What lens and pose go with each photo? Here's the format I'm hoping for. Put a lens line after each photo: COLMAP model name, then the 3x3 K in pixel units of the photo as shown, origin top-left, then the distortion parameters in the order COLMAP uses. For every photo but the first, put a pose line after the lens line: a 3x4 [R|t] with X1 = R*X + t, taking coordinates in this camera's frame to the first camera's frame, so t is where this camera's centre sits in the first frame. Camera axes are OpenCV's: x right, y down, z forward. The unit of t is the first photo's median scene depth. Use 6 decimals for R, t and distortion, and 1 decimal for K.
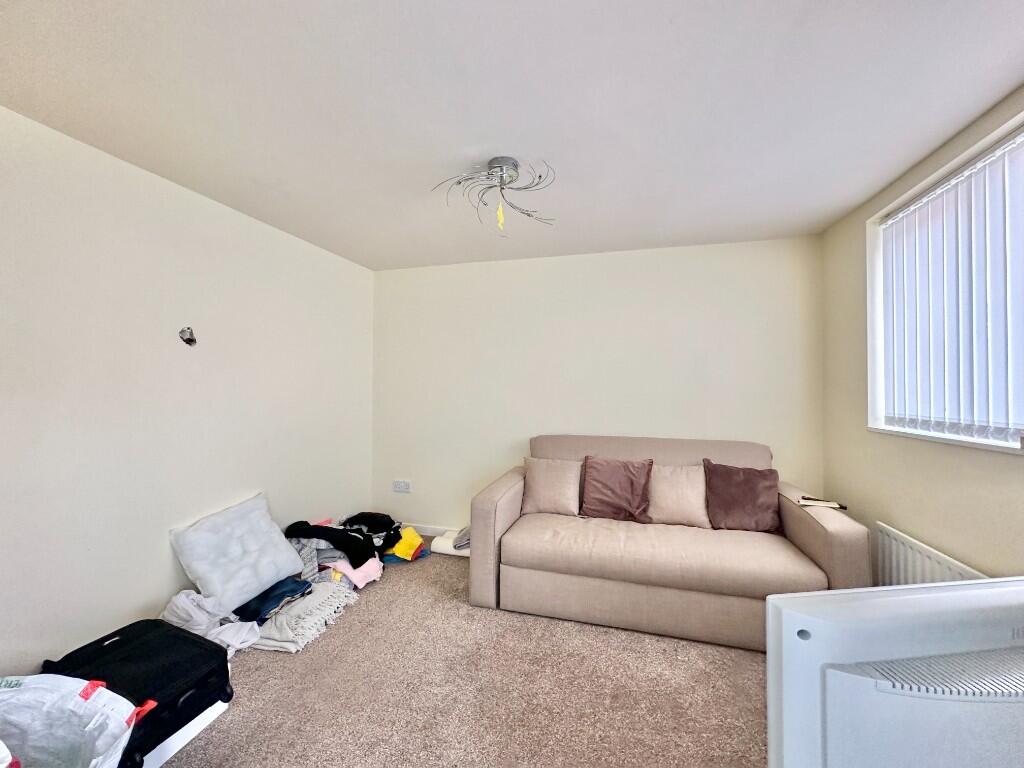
lens RADIAL K [[410.2, 0, 512.0], [0, 410.2, 384.0], [0, 0, 1]] dist [-0.000005, 0.000154]
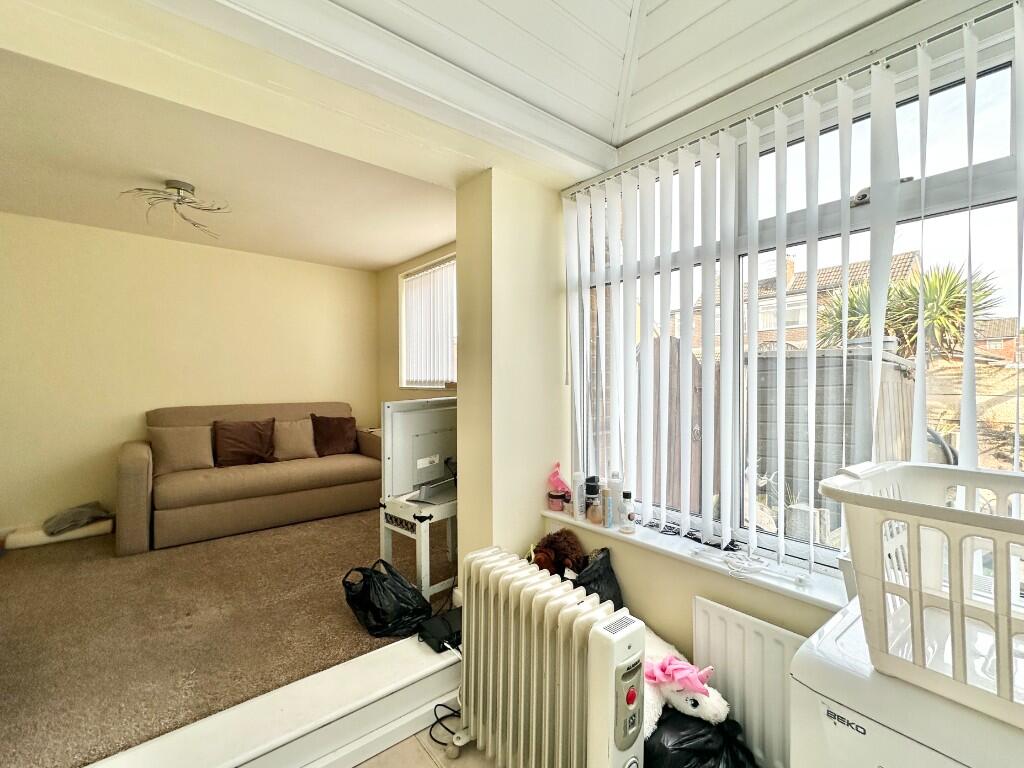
lens RADIAL K [[447.1, 0, 512.0], [0, 447.1, 384.0], [0, 0, 1]] dist [-0.000013, -0.000072]
pose [[0.570820, -0.014060, 0.820955, -0.453206], [-0.008369, 0.999702, 0.022941, 0.035915], [-0.821032, -0.019966, 0.570532, -0.519317]]
